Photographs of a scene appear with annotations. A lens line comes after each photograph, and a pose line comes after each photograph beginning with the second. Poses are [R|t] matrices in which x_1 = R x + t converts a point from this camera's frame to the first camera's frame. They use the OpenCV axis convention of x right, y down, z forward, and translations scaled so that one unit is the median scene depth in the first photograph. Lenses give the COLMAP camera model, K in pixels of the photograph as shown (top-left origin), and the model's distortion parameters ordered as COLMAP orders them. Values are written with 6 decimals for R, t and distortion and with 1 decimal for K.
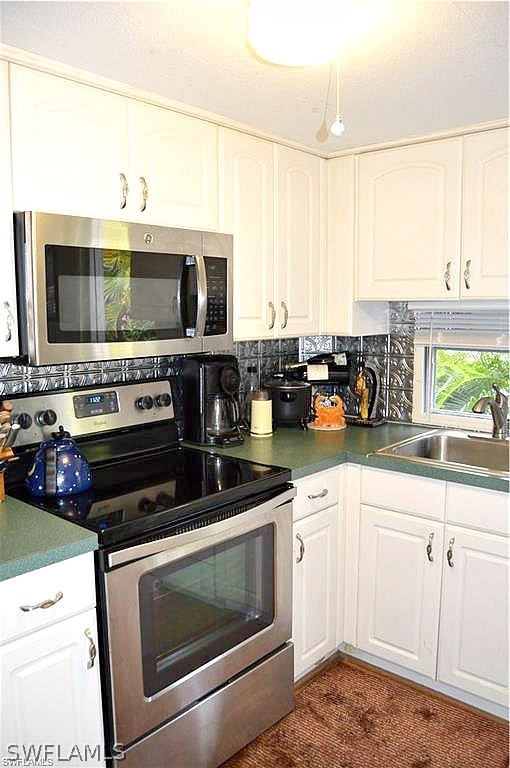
lens RADIAL K [[627.3, 0, 255.0], [0, 627.3, 384.0], [0, 0, 1]] dist [-0.065676, -0.001180]
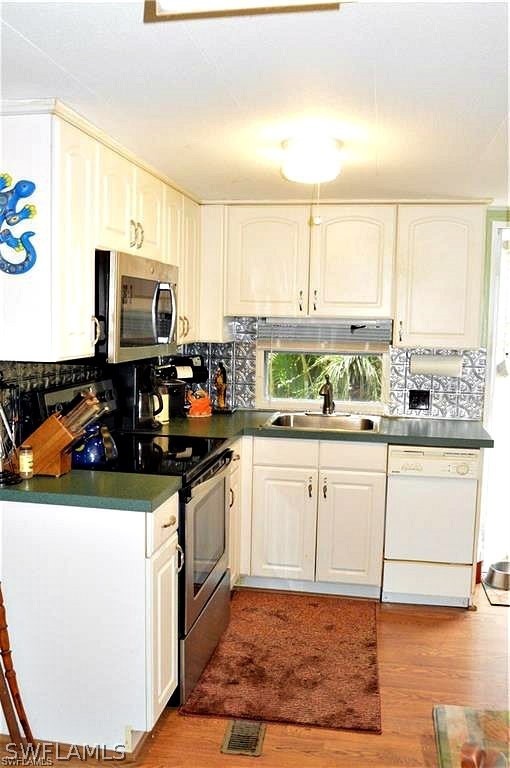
lens RADIAL K [[696.0, 0, 255.0], [0, 696.0, 384.0], [0, 0, 1]] dist [-0.004671, -0.002170]
pose [[0.863551, -0.030505, 0.503338, -0.556482], [0.040395, 0.999146, -0.008749, 0.026435], [-0.502641, 0.027887, 0.864046, -0.305205]]
